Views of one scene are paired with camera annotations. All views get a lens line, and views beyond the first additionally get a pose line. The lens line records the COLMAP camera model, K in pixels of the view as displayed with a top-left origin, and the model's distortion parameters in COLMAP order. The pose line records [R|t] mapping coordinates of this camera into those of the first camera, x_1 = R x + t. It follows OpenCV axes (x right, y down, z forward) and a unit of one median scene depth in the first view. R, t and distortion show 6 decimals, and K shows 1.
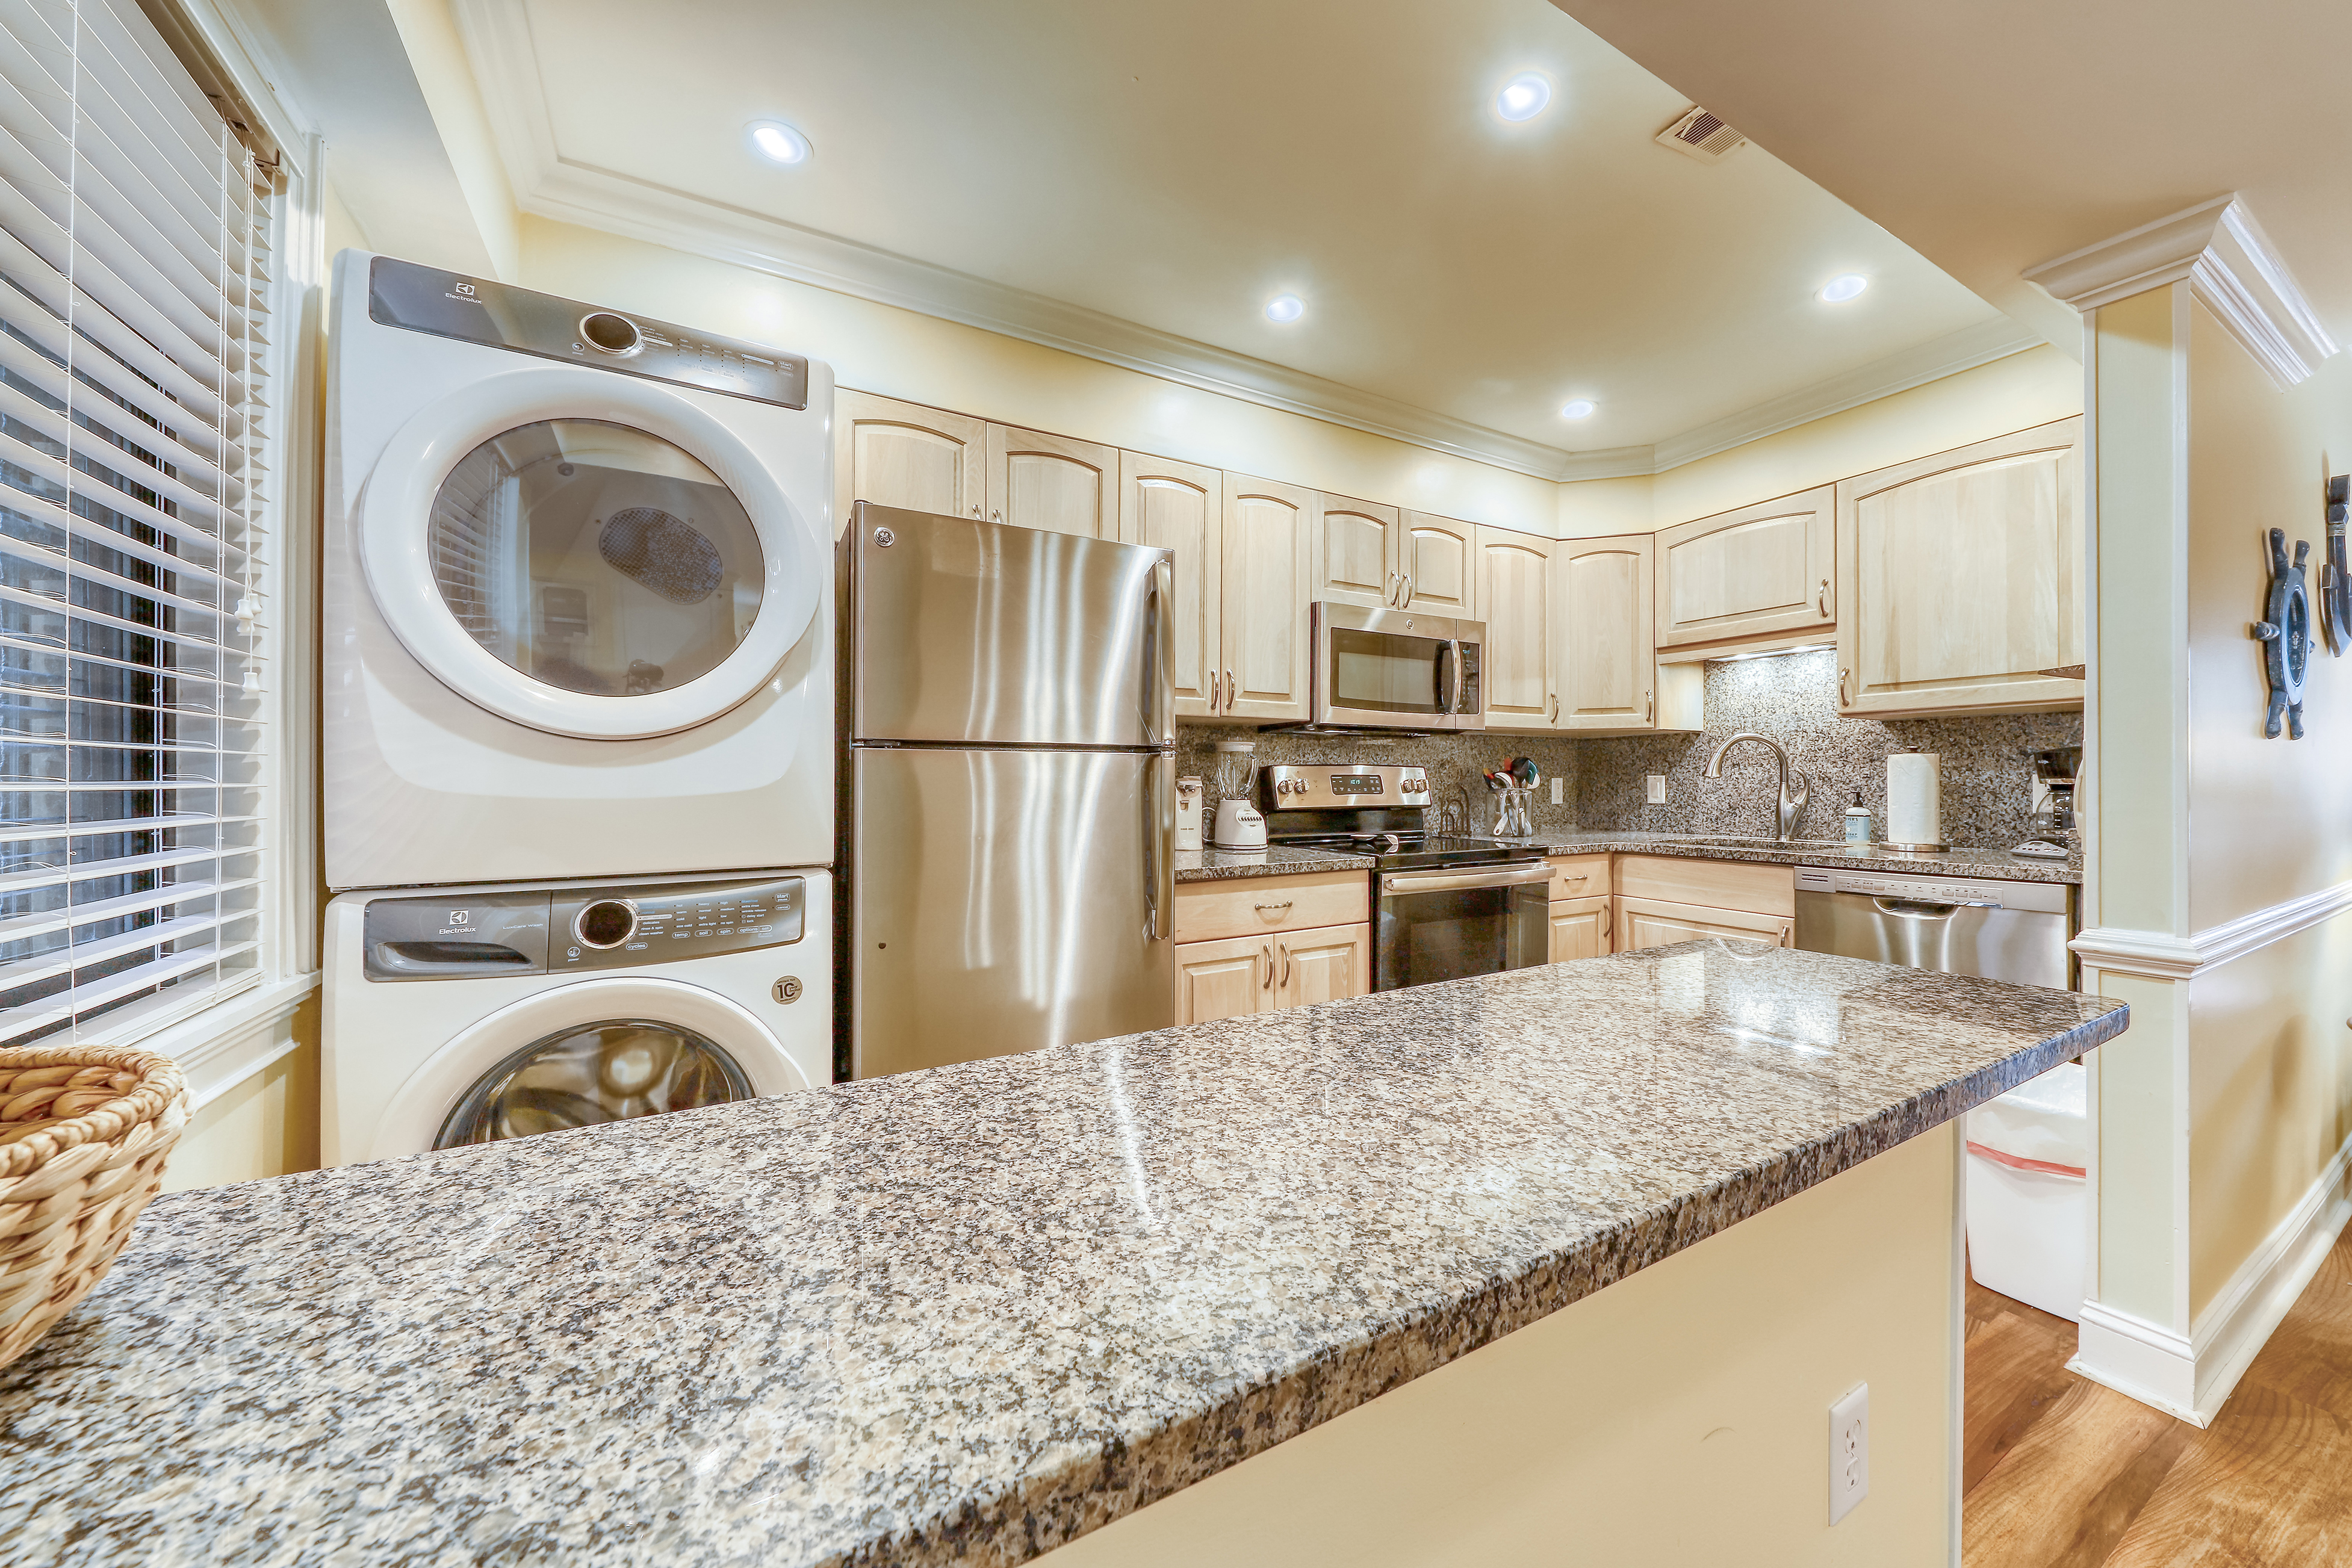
lens RADIAL K [[842.6, 0, 1218.8], [0, 842.6, 781.6], [0, 0, 1]] dist [0.000306, -0.000025]
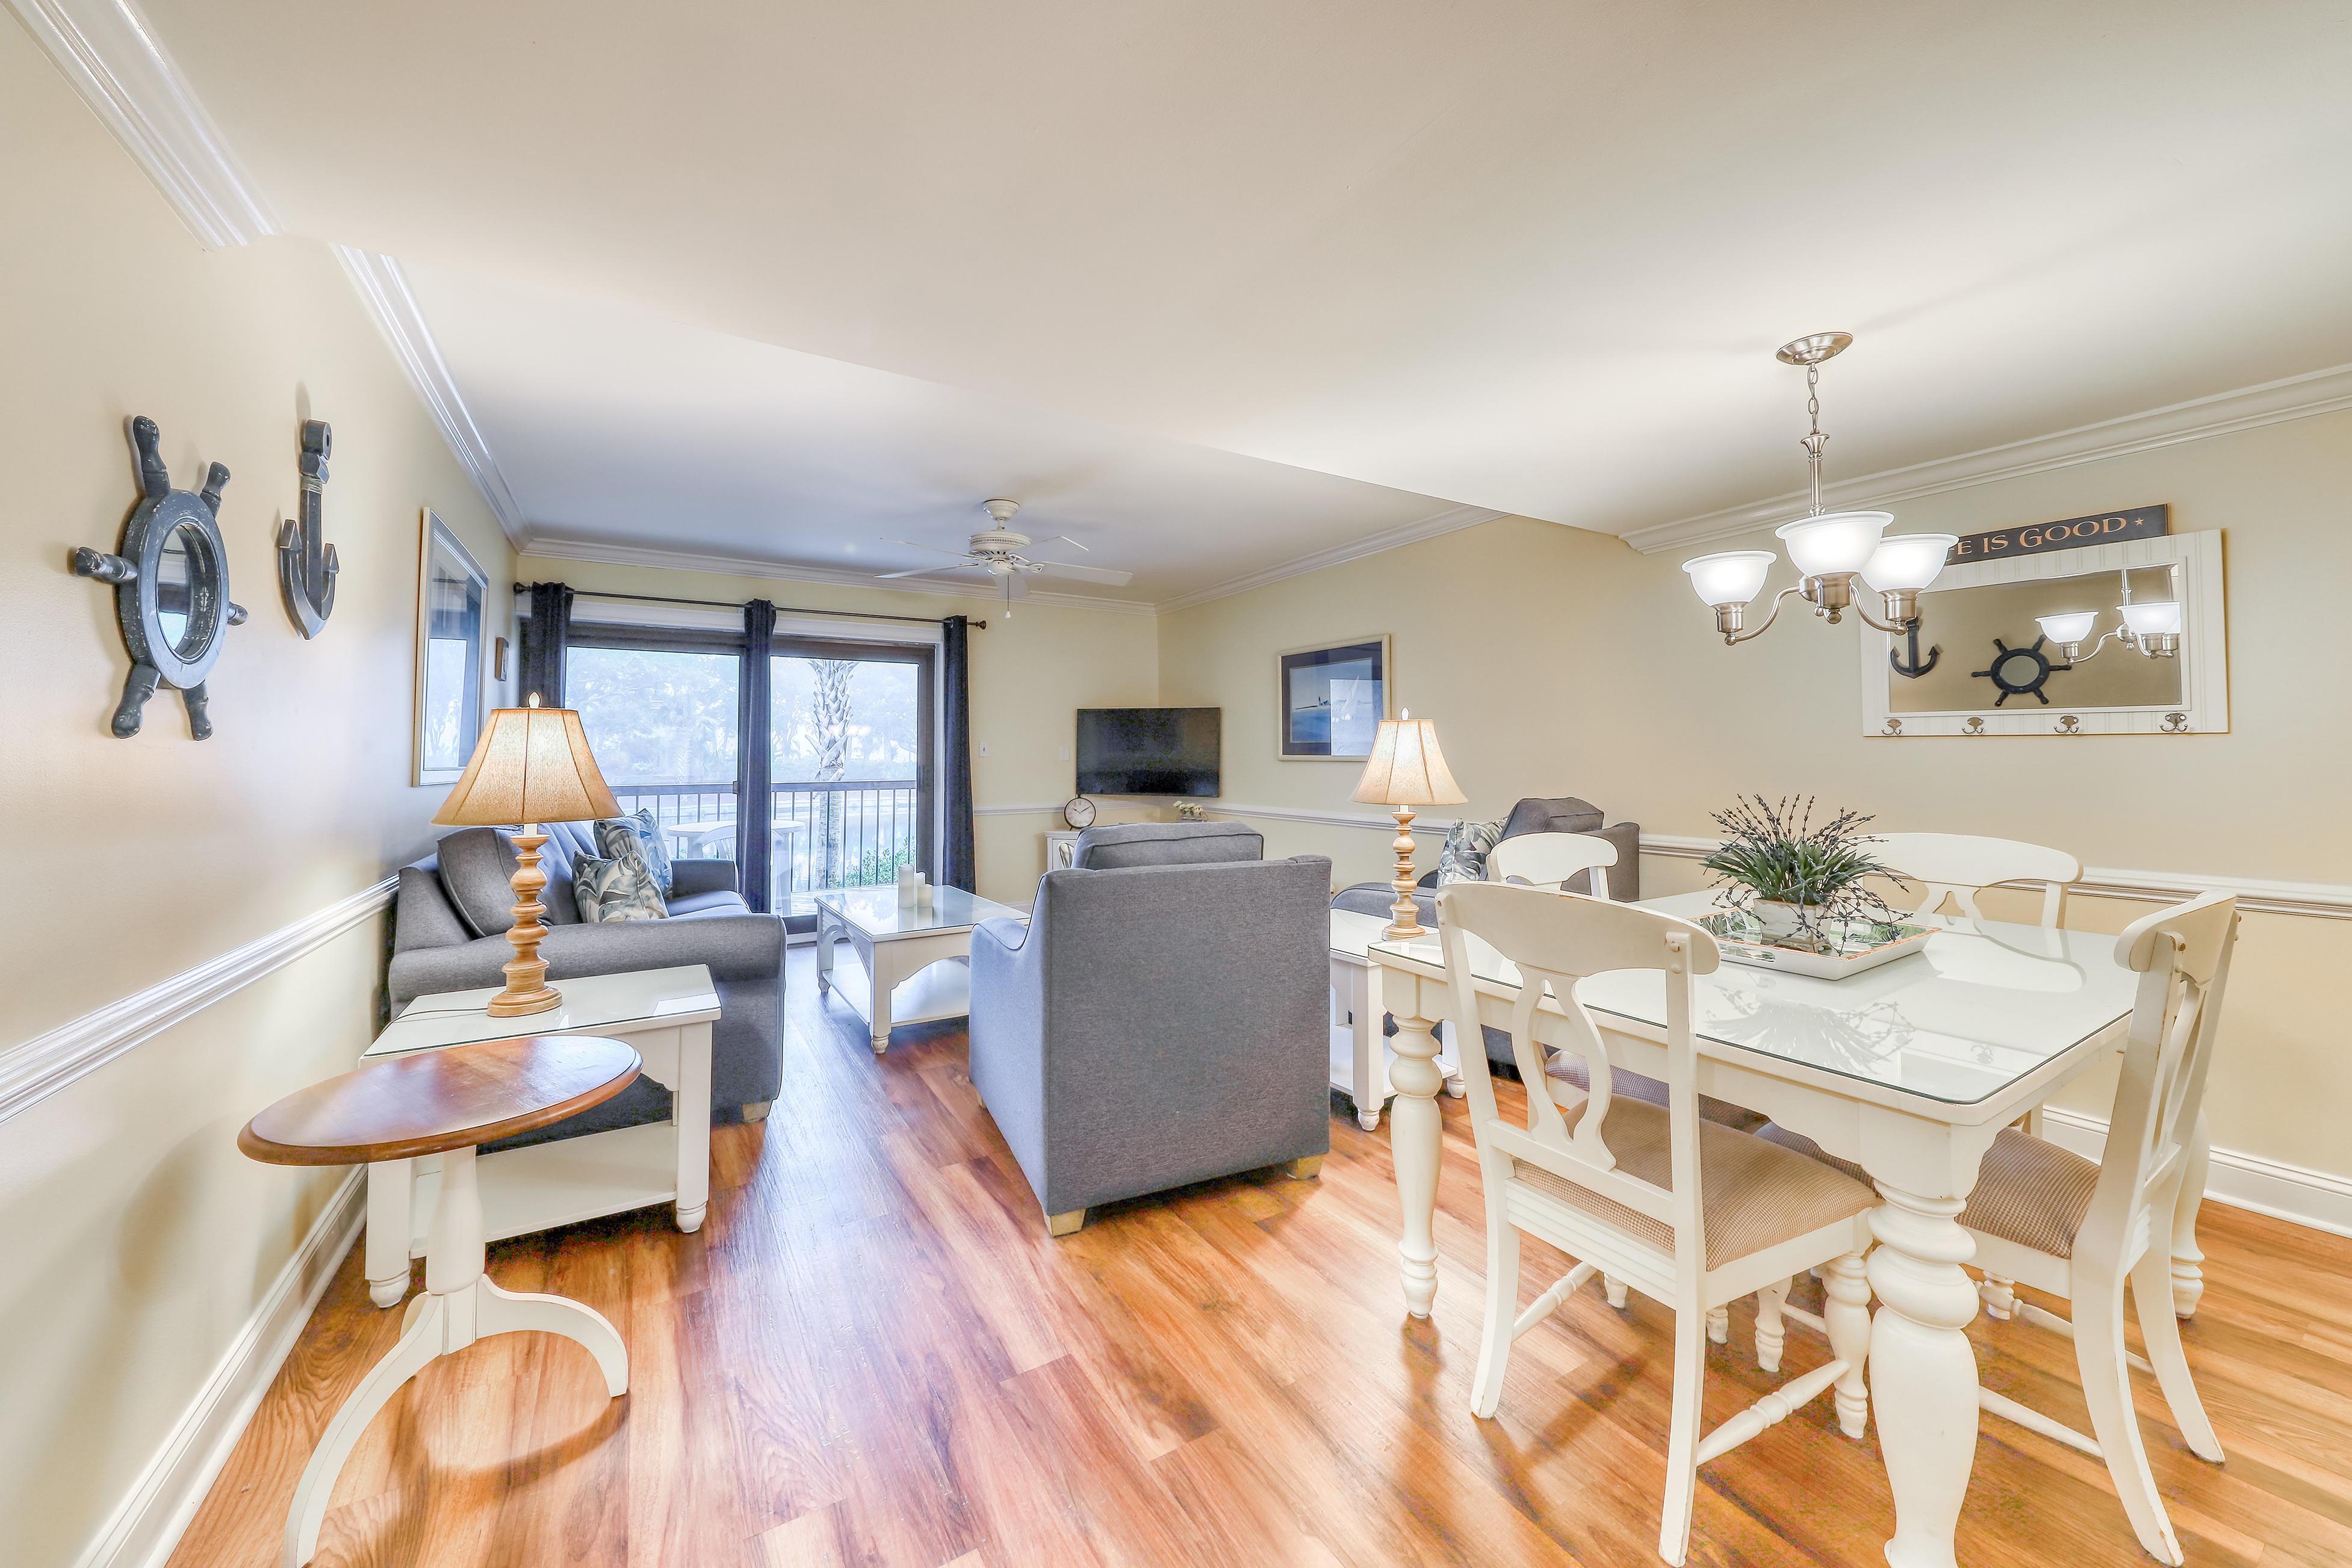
lens RADIAL K [[855.2, 0, 1170.9], [0, 855.2, 729.5], [0, 0, 1]] dist [0.010023, -0.004482]
pose [[-0.014071, 0.040583, 0.999077, 0.391363], [0.005059, 0.999166, -0.040515, -0.017901], [-0.999888, 0.004484, -0.014265, 0.140791]]
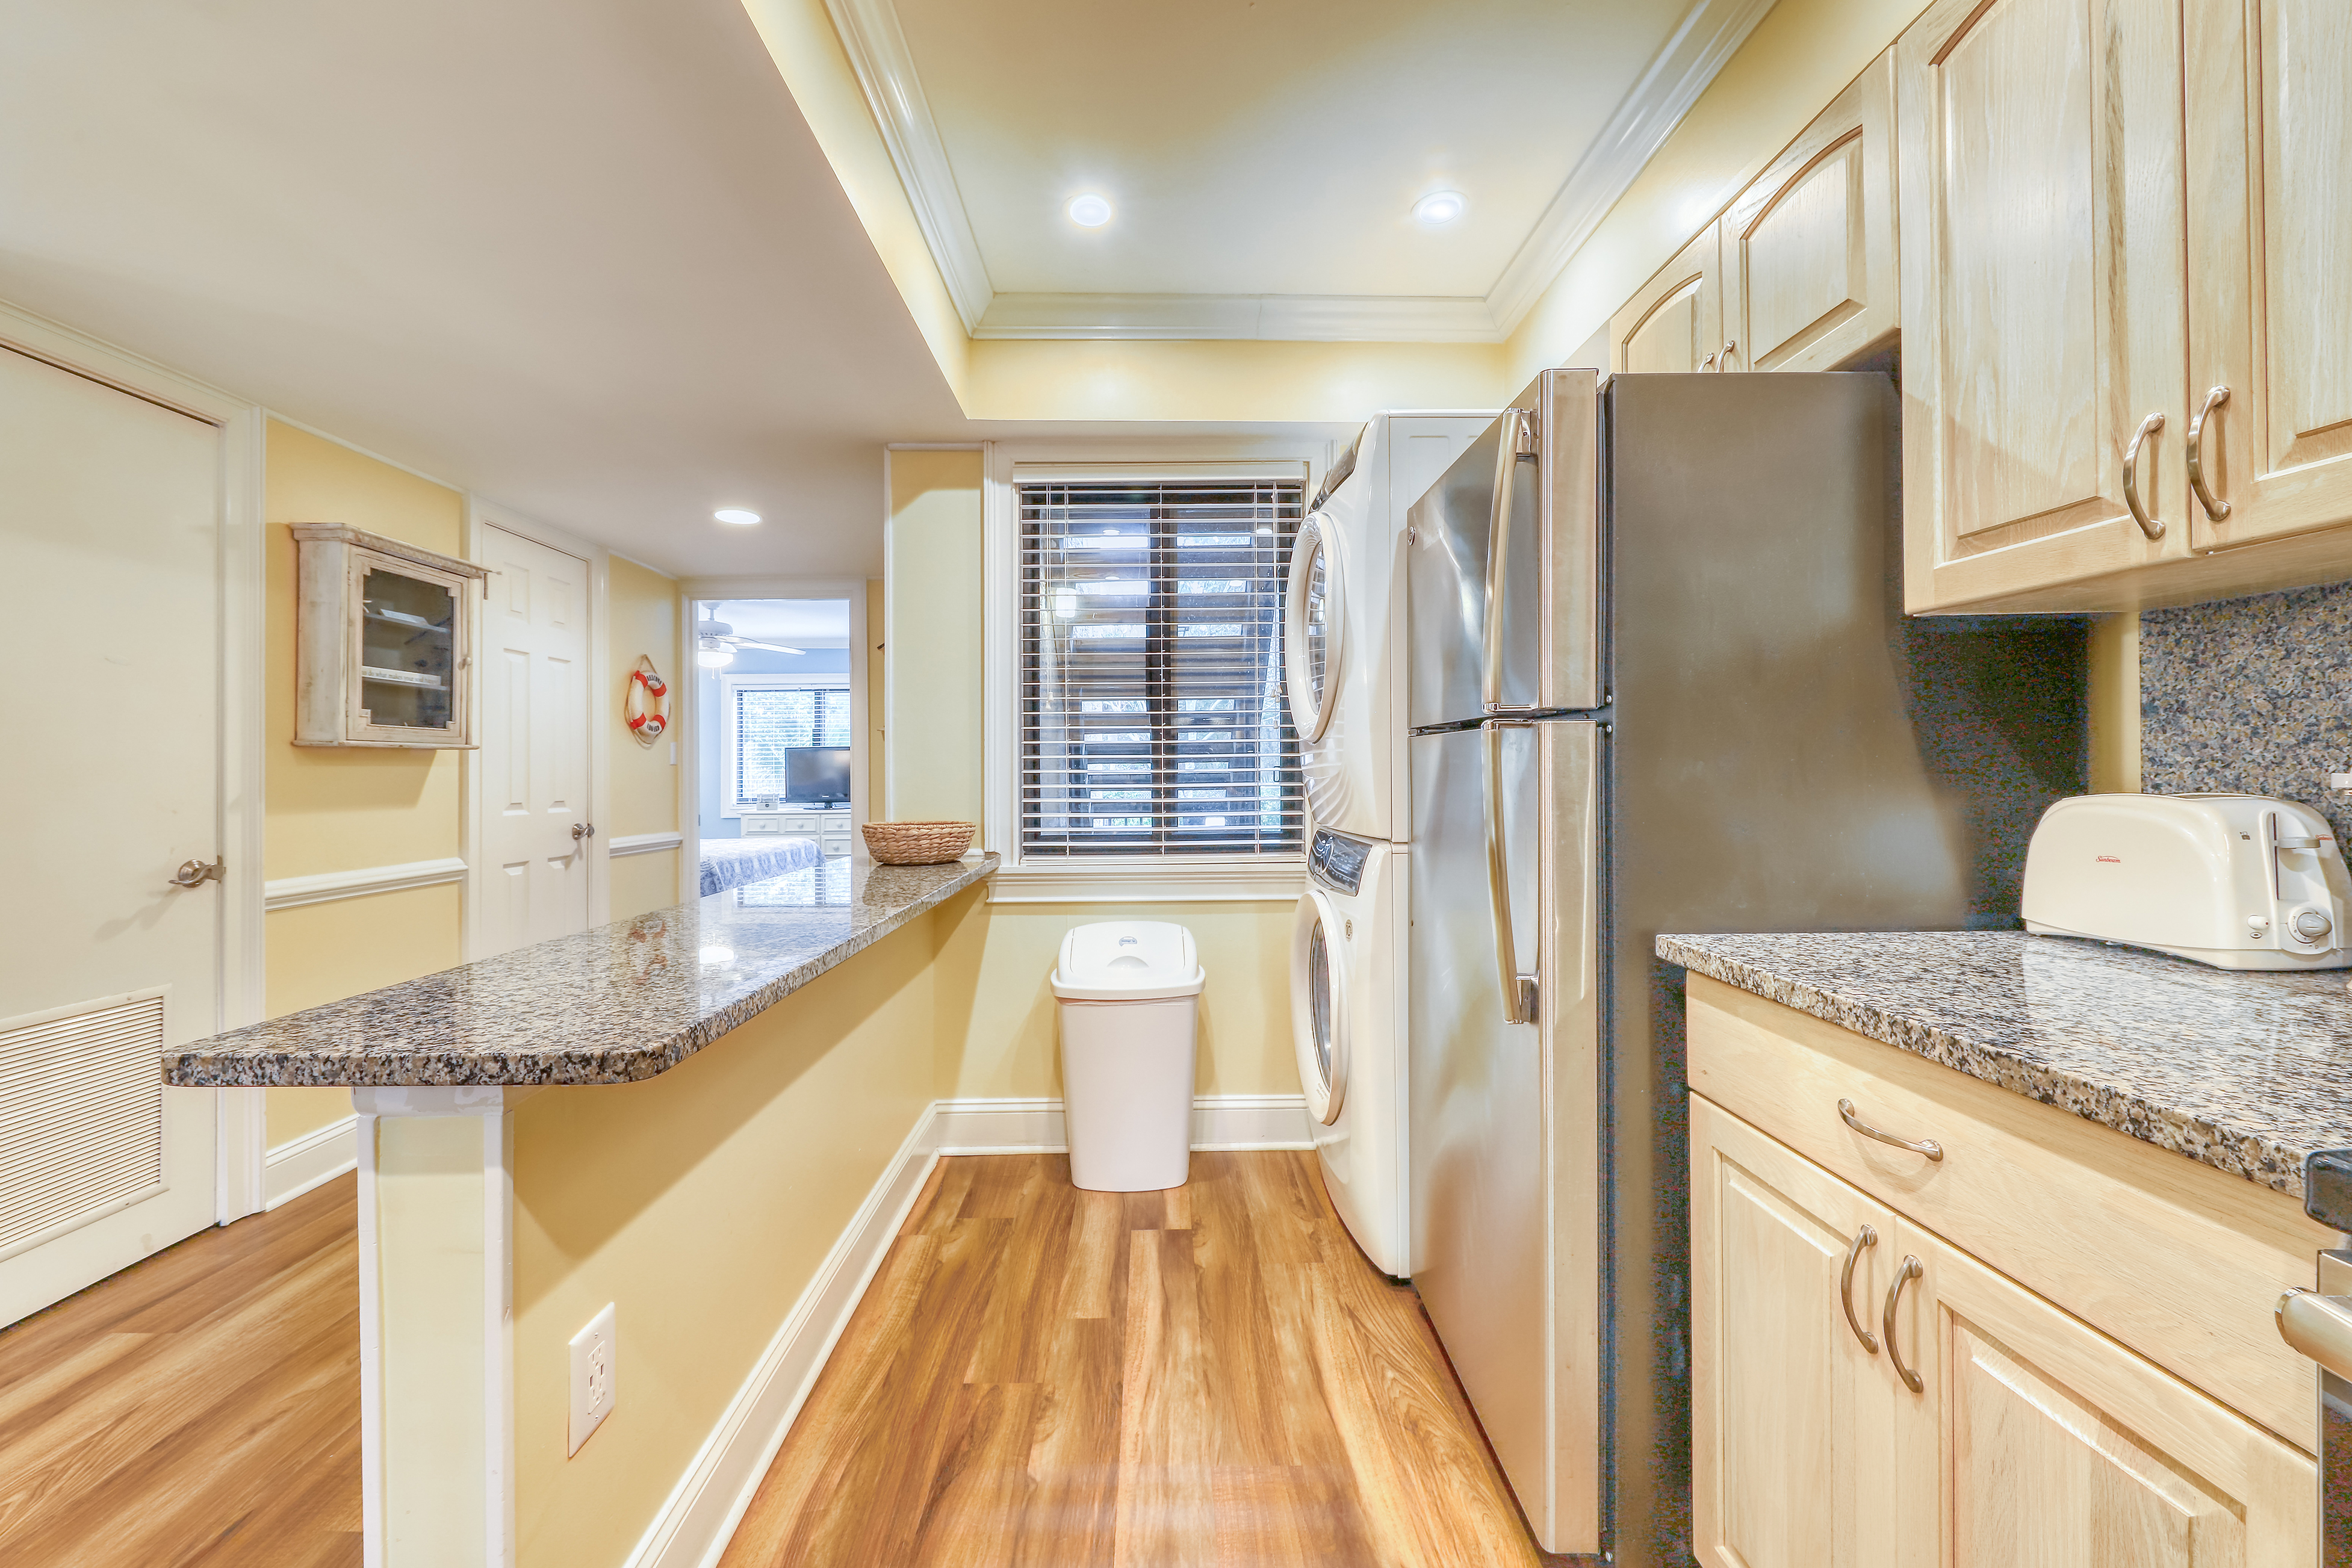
lens RADIAL K [[914.0, 0, 1149.1], [0, 914.0, 763.9], [0, 0, 1]] dist [0.001883, -0.004934]
pose [[-0.515412, 0.003188, -0.856936, 0.445508], [0.011105, 0.999934, -0.002959, -0.003228], [0.856870, -0.011042, -0.515414, 0.775095]]
